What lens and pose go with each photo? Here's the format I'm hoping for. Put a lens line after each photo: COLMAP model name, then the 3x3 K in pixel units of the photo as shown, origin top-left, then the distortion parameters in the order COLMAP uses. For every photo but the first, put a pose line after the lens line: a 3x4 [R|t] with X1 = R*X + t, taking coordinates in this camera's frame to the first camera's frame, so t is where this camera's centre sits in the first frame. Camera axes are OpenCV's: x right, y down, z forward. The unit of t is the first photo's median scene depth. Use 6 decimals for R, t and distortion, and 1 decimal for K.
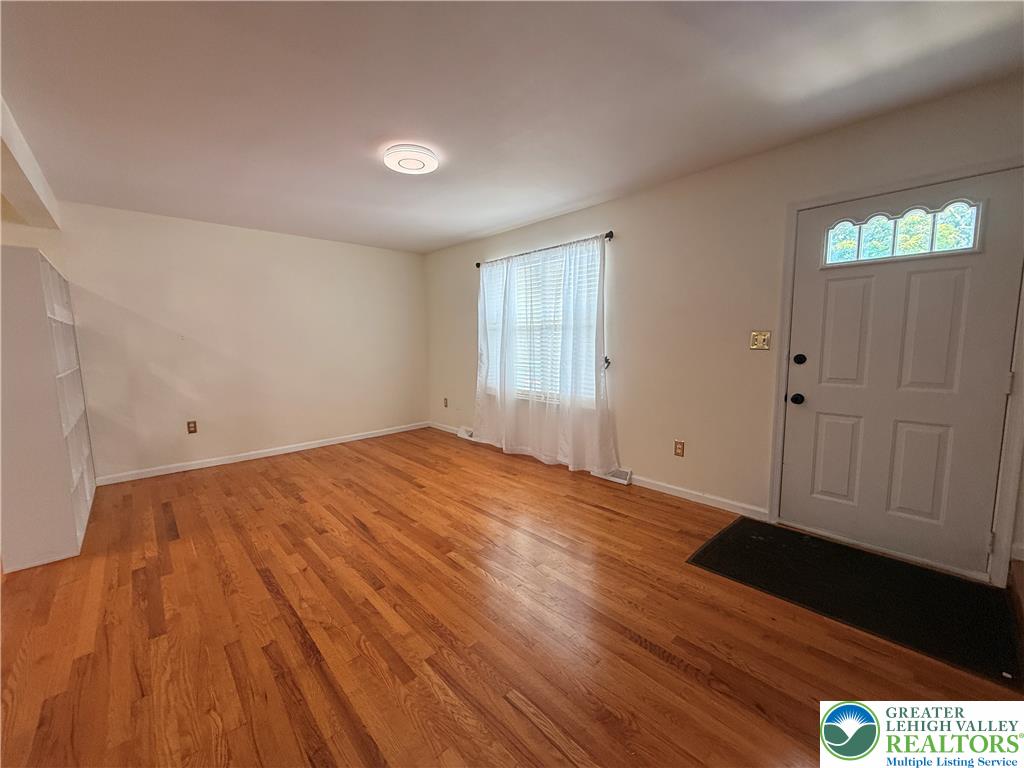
lens RADIAL K [[407.7, 0, 507.2], [0, 407.7, 382.9], [0, 0, 1]] dist [-0.001112, -0.000436]
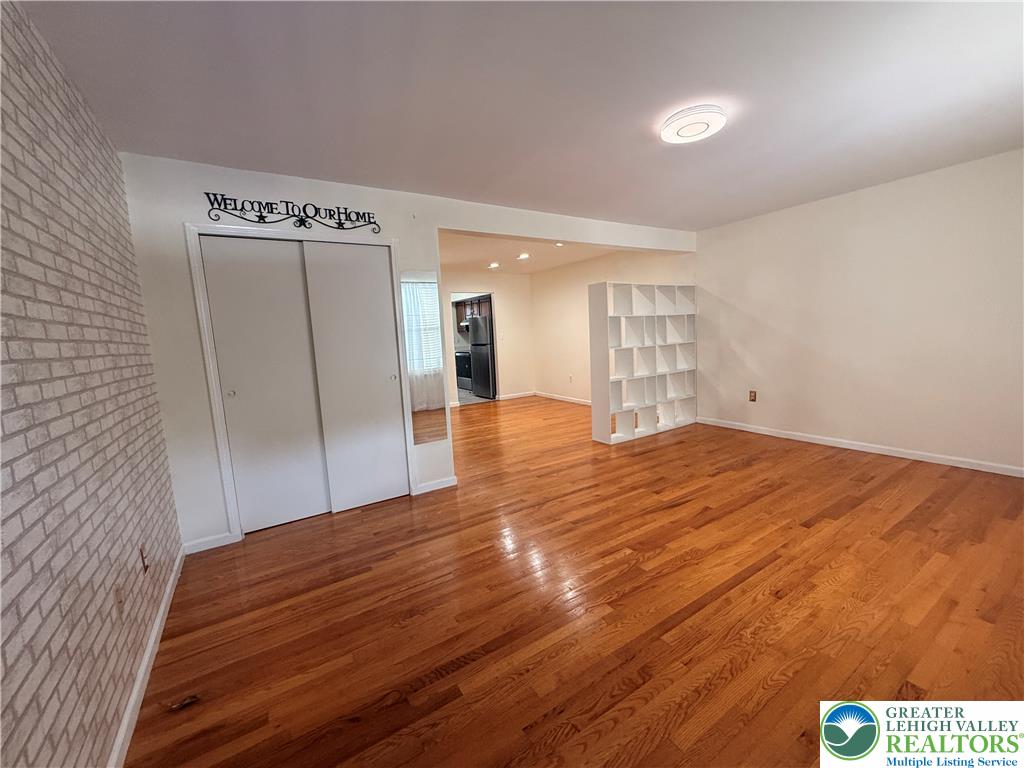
lens RADIAL K [[407.7, 0, 507.7], [0, 407.7, 384.3], [0, 0, 1]] dist [-0.001112, -0.000436]
pose [[-0.188095, 0.140223, -0.972089, 0.666589], [-0.052338, 0.986918, 0.152489, -0.089946], [0.980755, 0.079559, -0.178295, 0.700661]]
